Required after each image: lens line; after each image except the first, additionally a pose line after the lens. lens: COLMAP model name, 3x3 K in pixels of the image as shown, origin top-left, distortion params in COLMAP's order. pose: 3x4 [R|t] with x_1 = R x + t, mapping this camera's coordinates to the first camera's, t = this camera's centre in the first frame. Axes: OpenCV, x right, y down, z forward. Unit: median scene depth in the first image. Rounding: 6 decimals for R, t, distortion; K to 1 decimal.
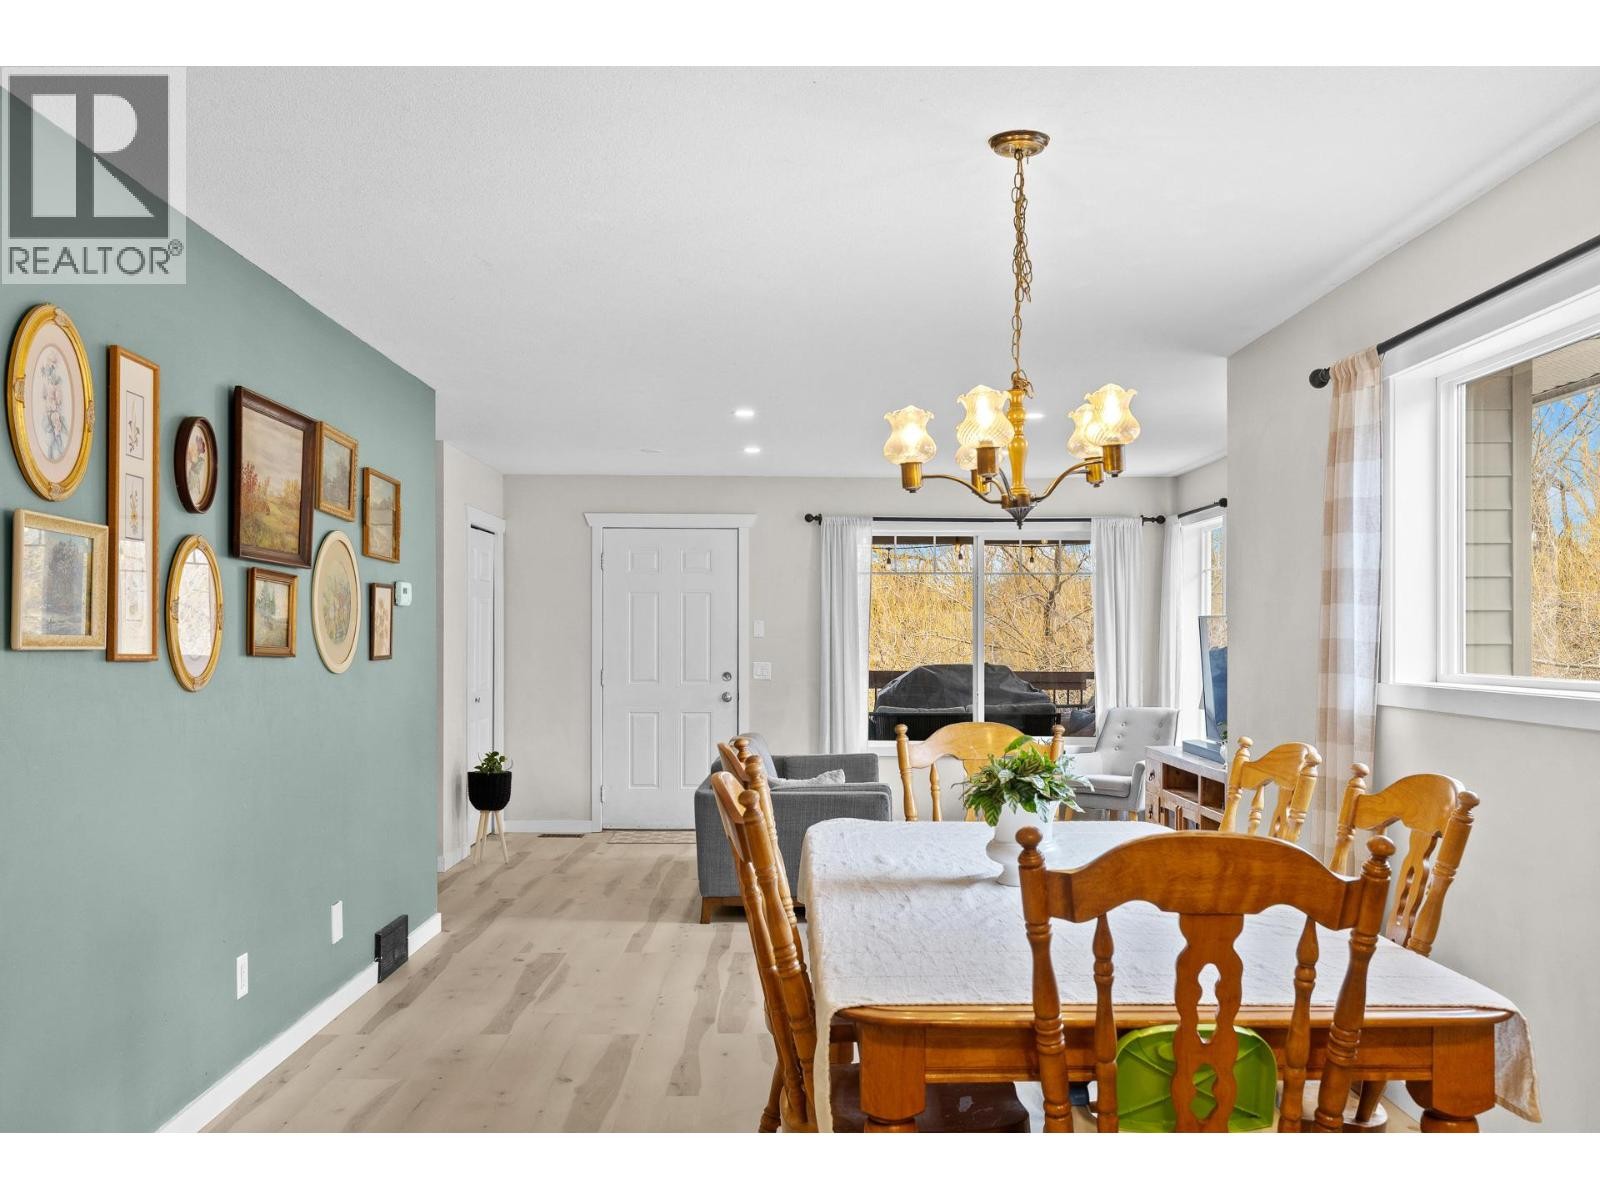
lens RADIAL K [[1388.7, 0, 797.5], [0, 1388.7, 649.9], [0, 0, 1]] dist [0.002544, 0.002135]
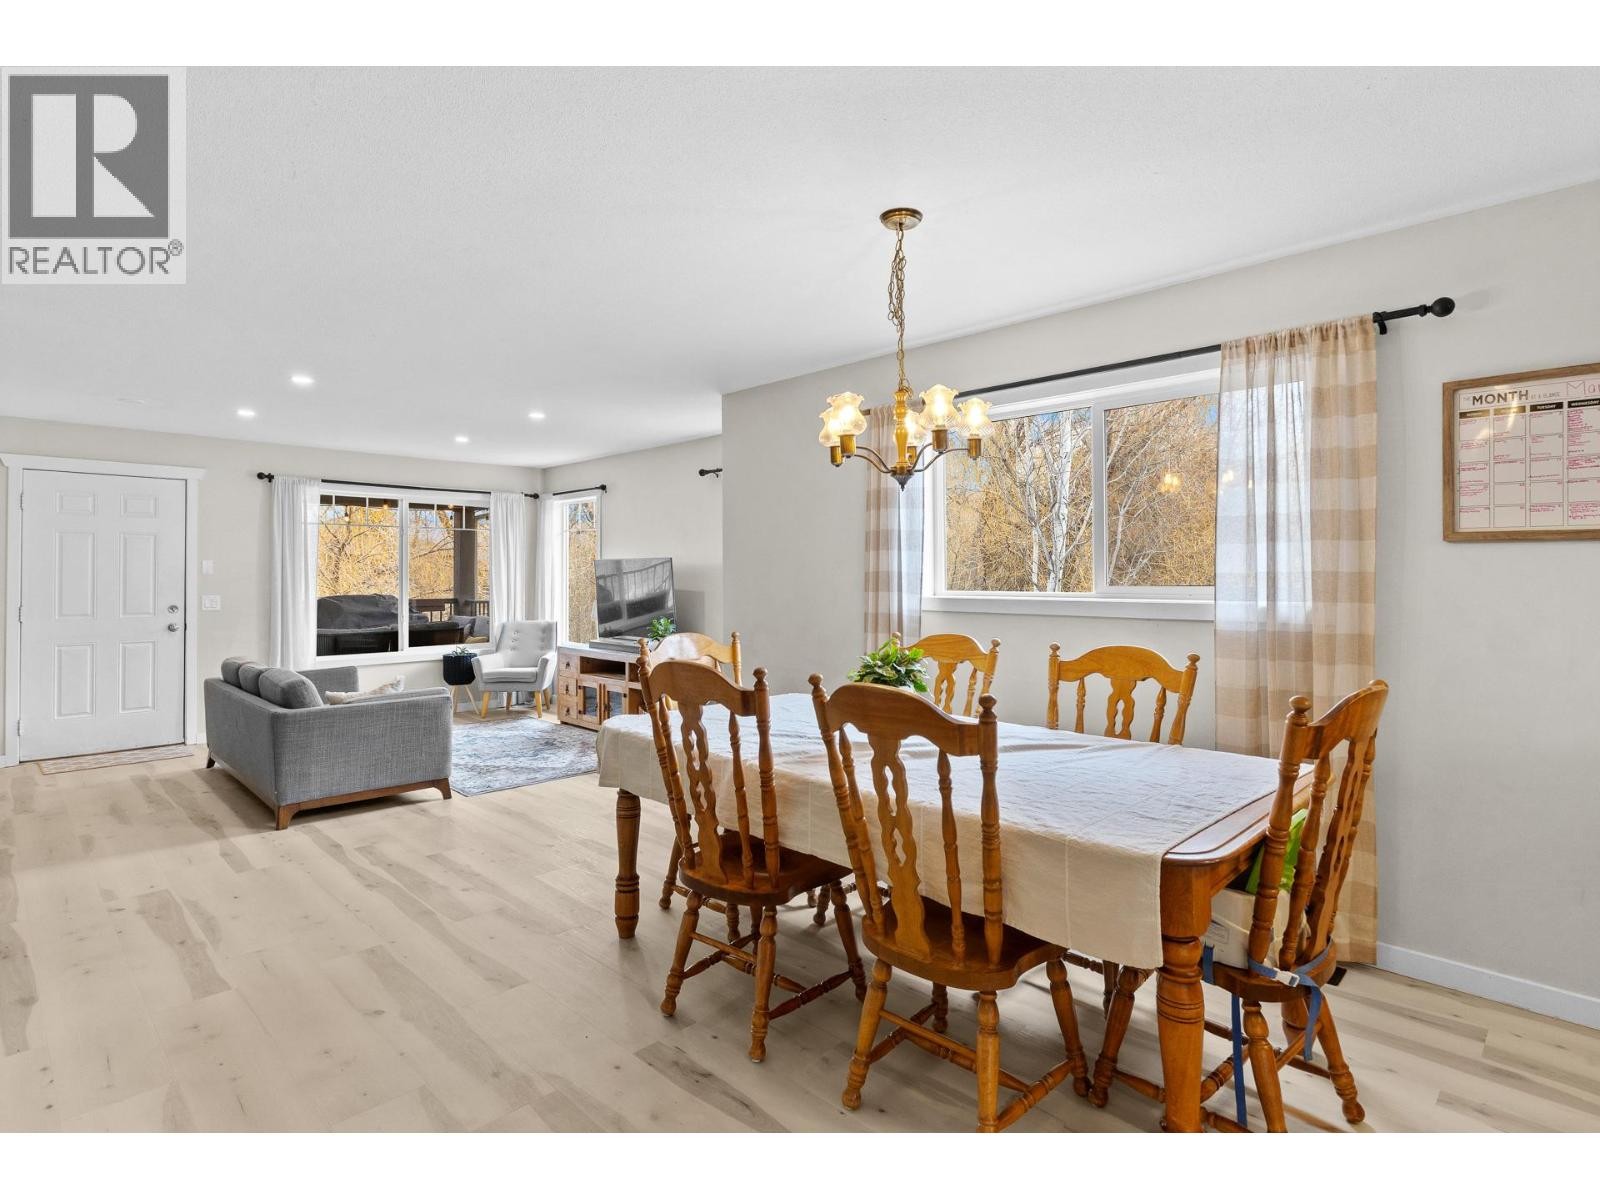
lens RADIAL K [[821.7, 0, 814.4], [0, 821.7, 568.9], [0, 0, 1]] dist [-0.000679, 0.000710]
pose [[0.705171, 0.002596, 0.709033, -0.166340], [0.010009, 0.999857, -0.013615, 0.000611], [-0.708967, 0.016698, 0.705044, 0.161566]]
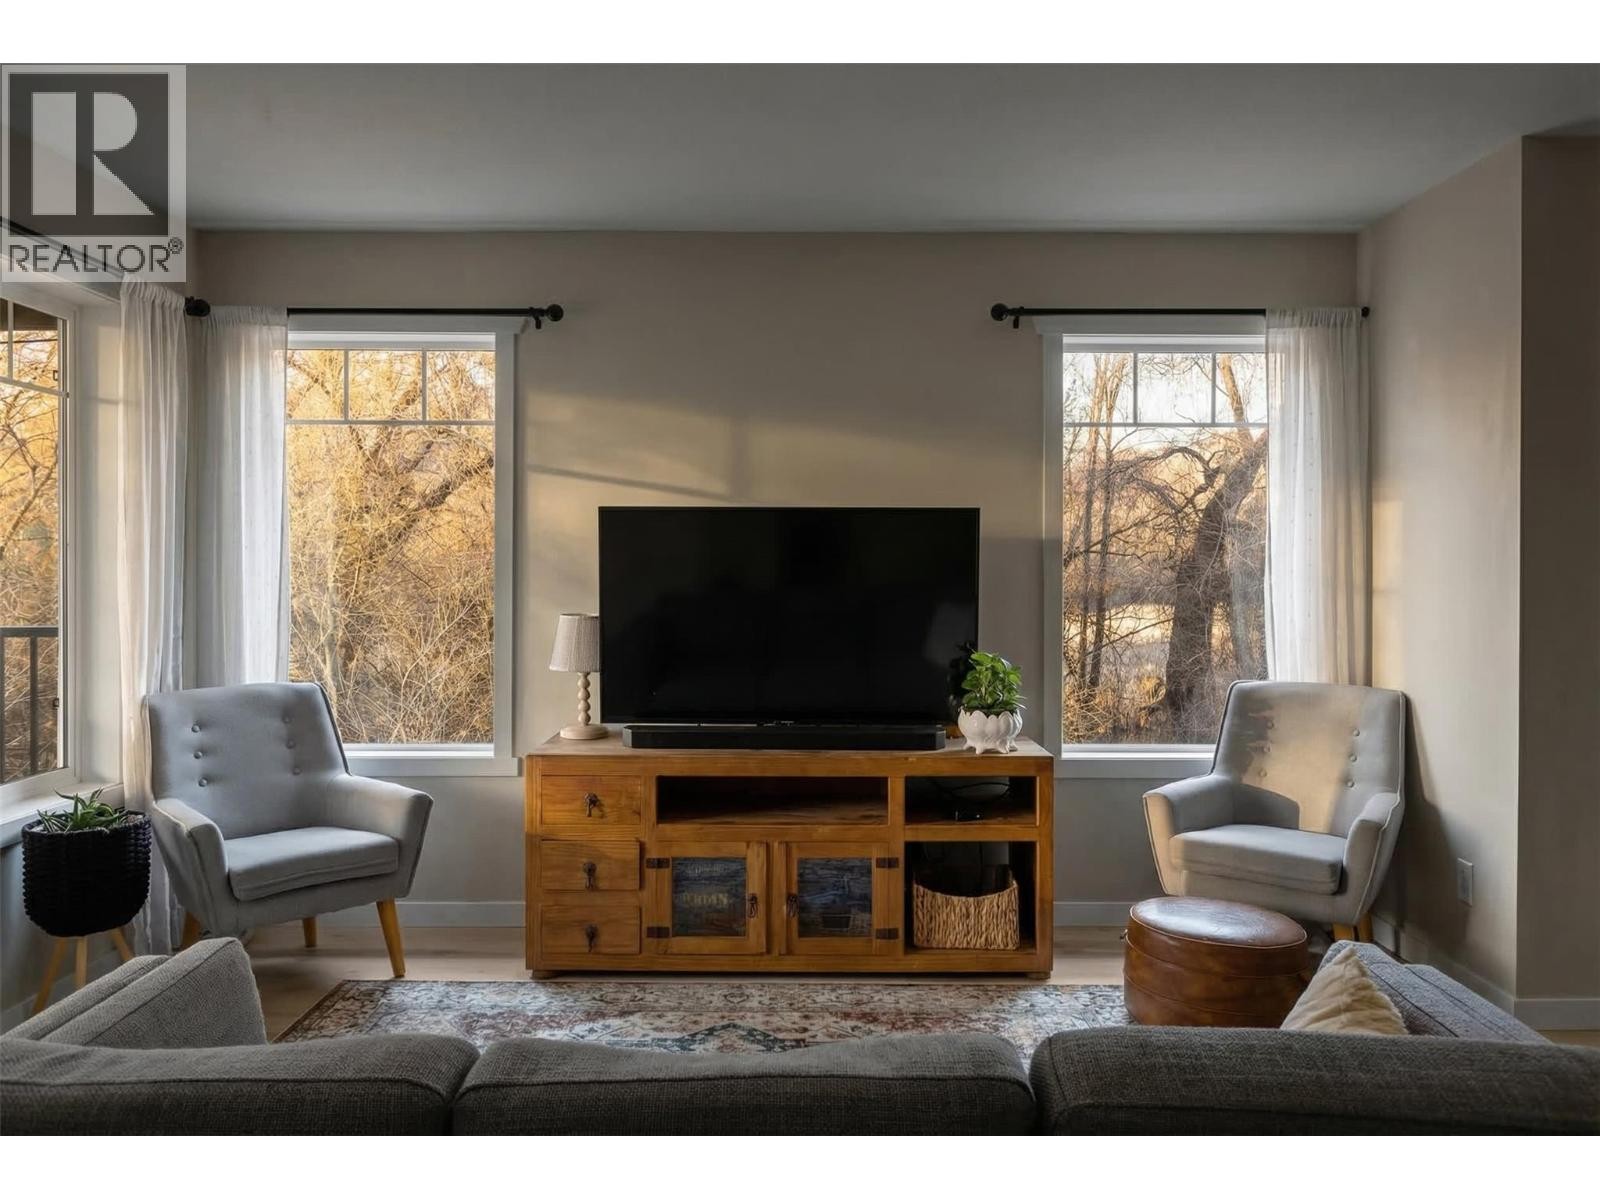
lens RADIAL K [[1170.2, 0, 798.4], [0, 1170.2, 580.8], [0, 0, 1]] dist [0.009425, 0.002693]
pose [[0.006283, -0.006961, 0.999956, -0.164485], [0.007609, 0.999947, 0.006913, 0.002528], [-0.999951, 0.007565, 0.006336, 0.820159]]
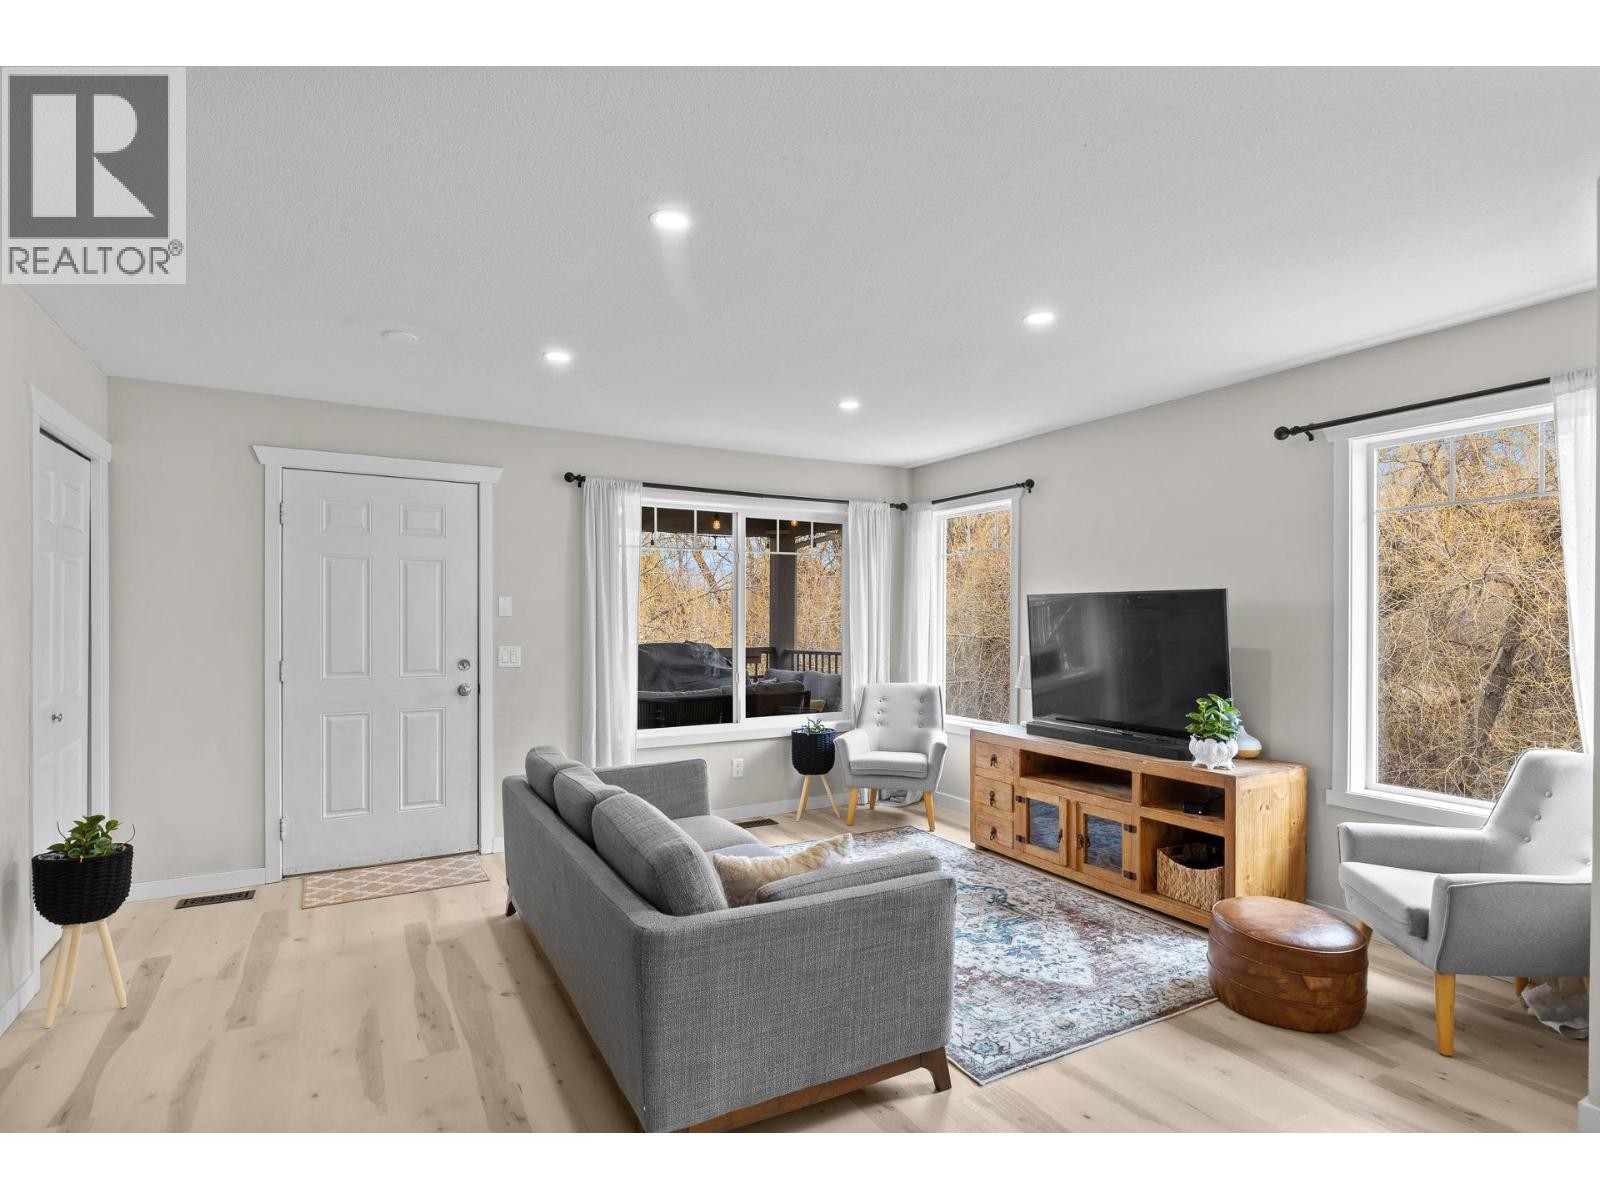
lens RADIAL K [[812.5, 0, 810.1], [0, 812.5, 621.0], [0, 0, 1]] dist [-0.000164, -0.000274]
pose [[0.870566, -0.002740, 0.492044, -0.114480], [0.005184, 0.999980, -0.003603, -0.003994], [-0.492024, 0.005687, 0.870563, 0.512742]]
